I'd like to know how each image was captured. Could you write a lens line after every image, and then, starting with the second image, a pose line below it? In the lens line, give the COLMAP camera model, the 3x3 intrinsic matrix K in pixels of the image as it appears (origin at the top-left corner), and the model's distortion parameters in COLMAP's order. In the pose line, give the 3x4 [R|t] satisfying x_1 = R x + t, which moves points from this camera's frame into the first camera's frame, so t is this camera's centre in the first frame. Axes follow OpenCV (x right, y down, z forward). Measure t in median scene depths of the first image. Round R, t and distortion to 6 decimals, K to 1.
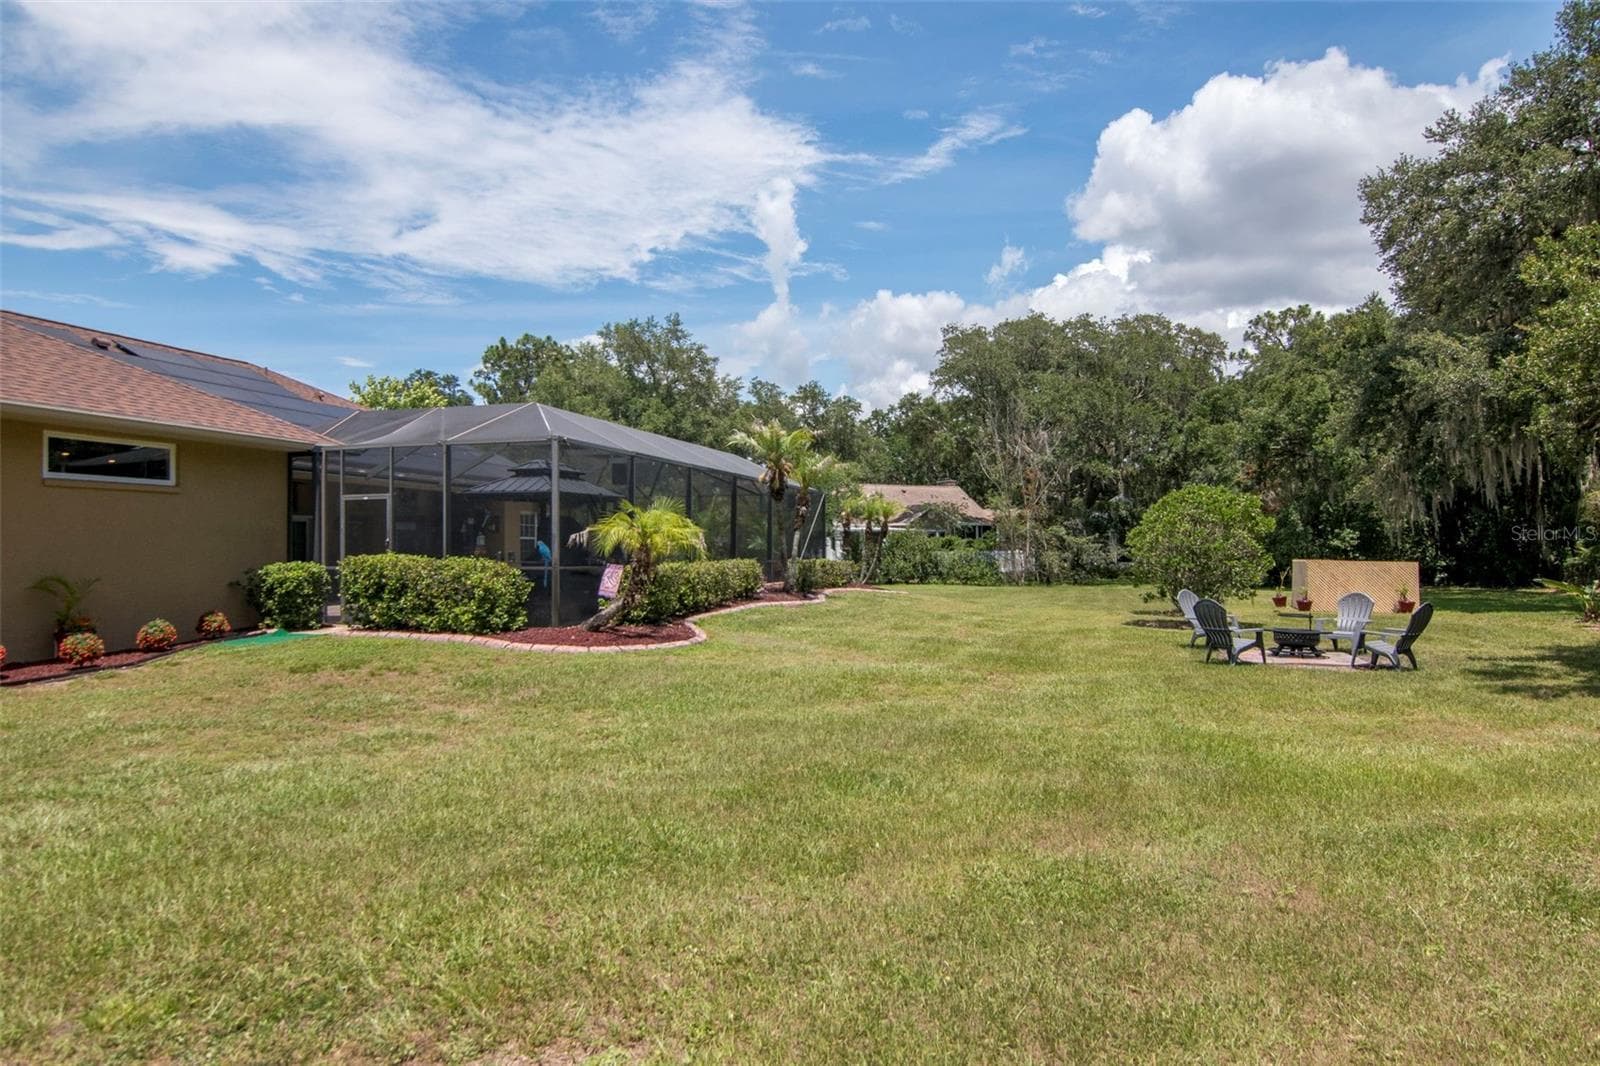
lens RADIAL K [[955.2, 0, 800.3], [0, 955.2, 522.1], [0, 0, 1]] dist [-0.023037, 0.001543]
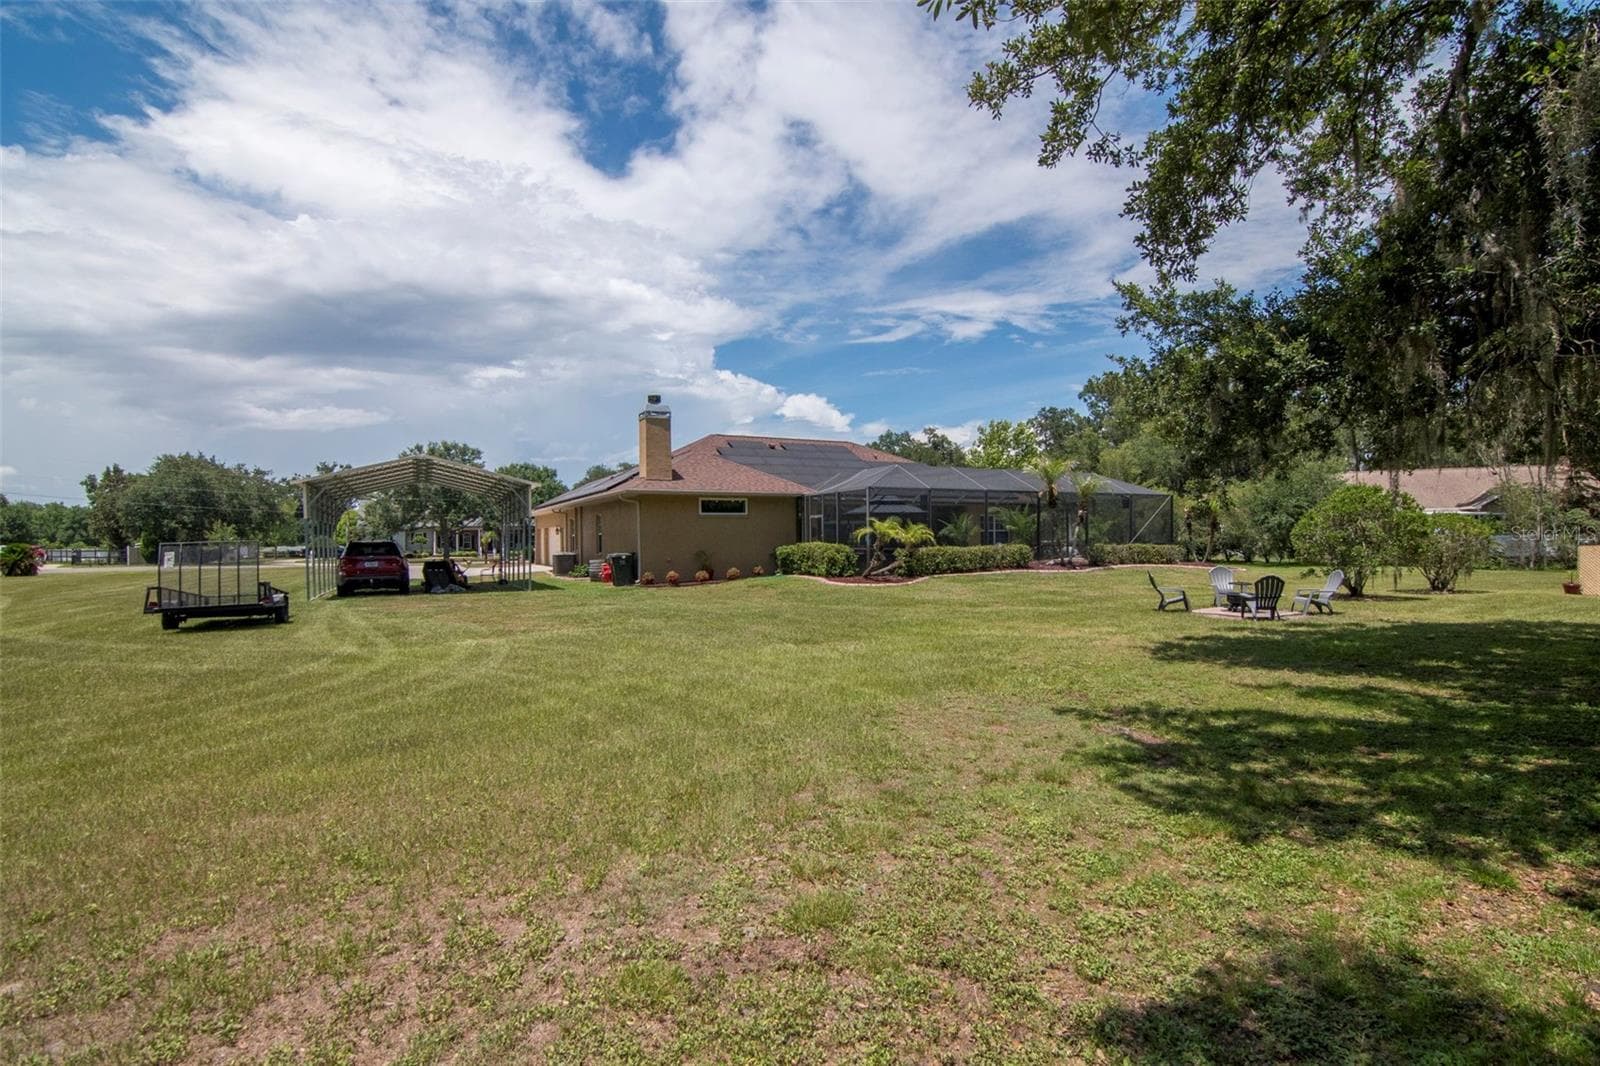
lens RADIAL K [[776.7, 0, 805.3], [0, 776.7, 535.9], [0, 0, 1]] dist [-0.000300, -0.012898]
pose [[0.701262, -0.006177, -0.712876, 0.323099], [0.029337, 0.999365, 0.020200, -0.007077], [0.712299, -0.035080, 0.700999, -0.116109]]
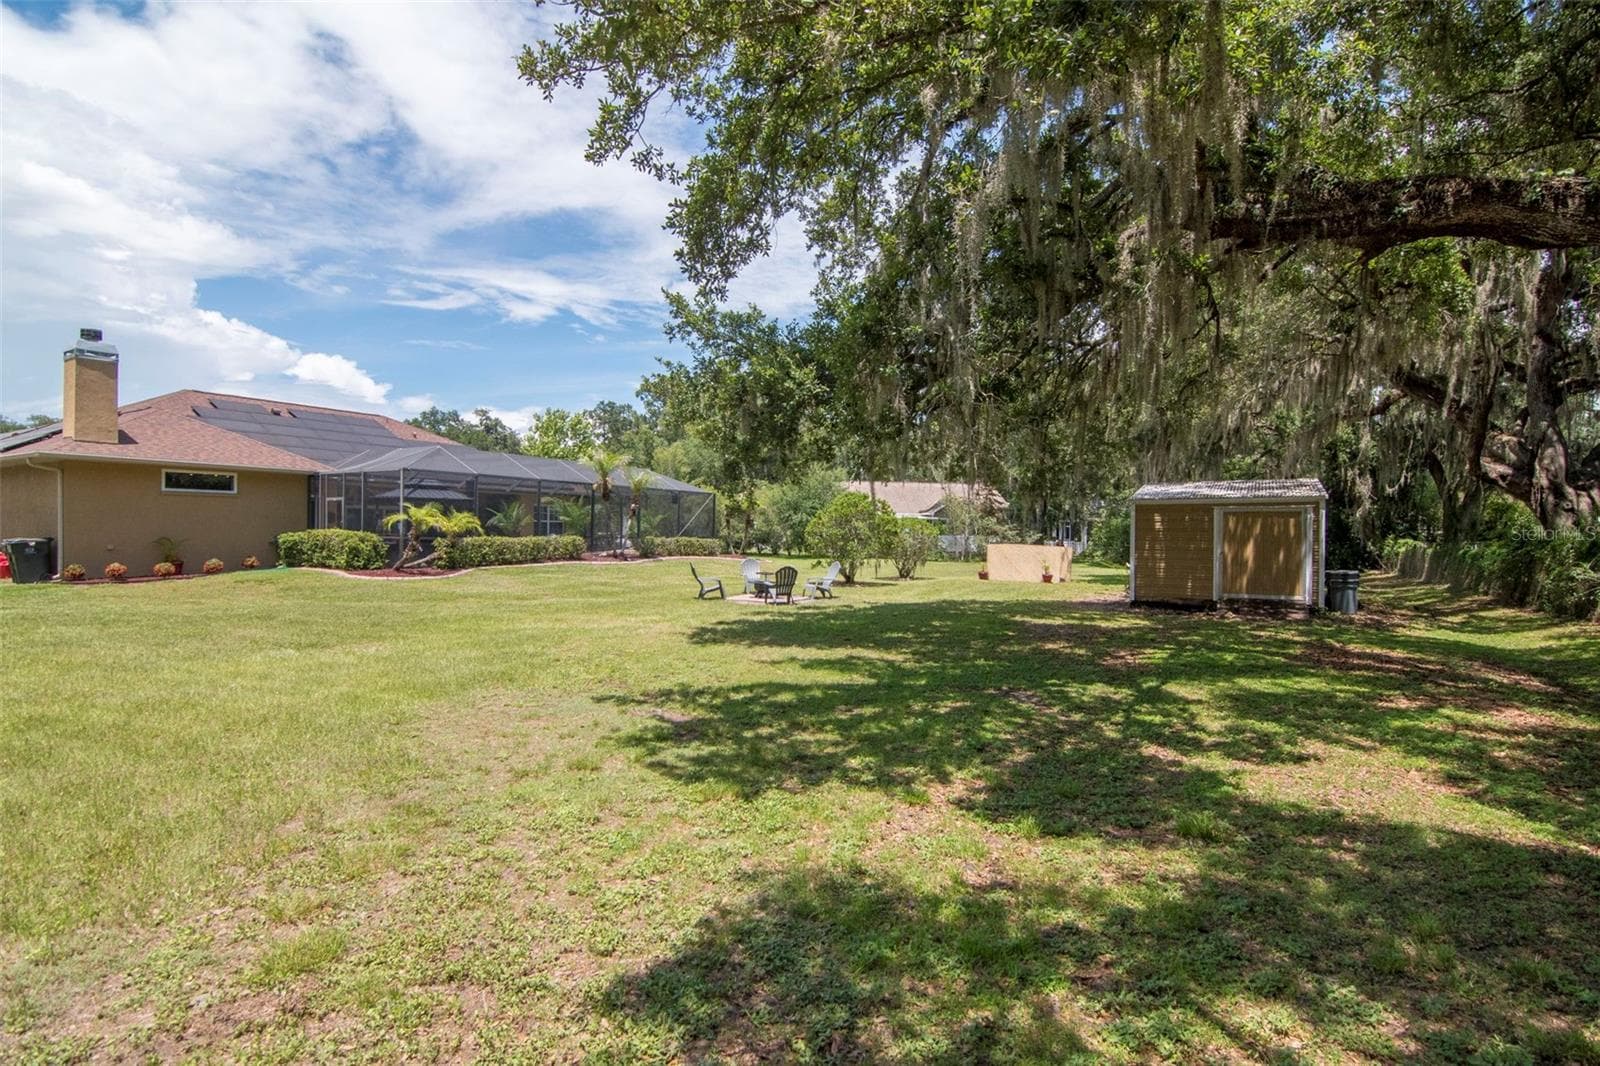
lens RADIAL K [[776.7, 0, 805.3], [0, 776.7, 535.9], [0, 0, 1]] dist [-0.000300, -0.012898]
pose [[0.971584, 0.017245, -0.236066, 0.326966], [-0.008742, 0.999276, 0.037019, -0.007092], [0.236533, -0.033903, 0.971032, -0.114998]]
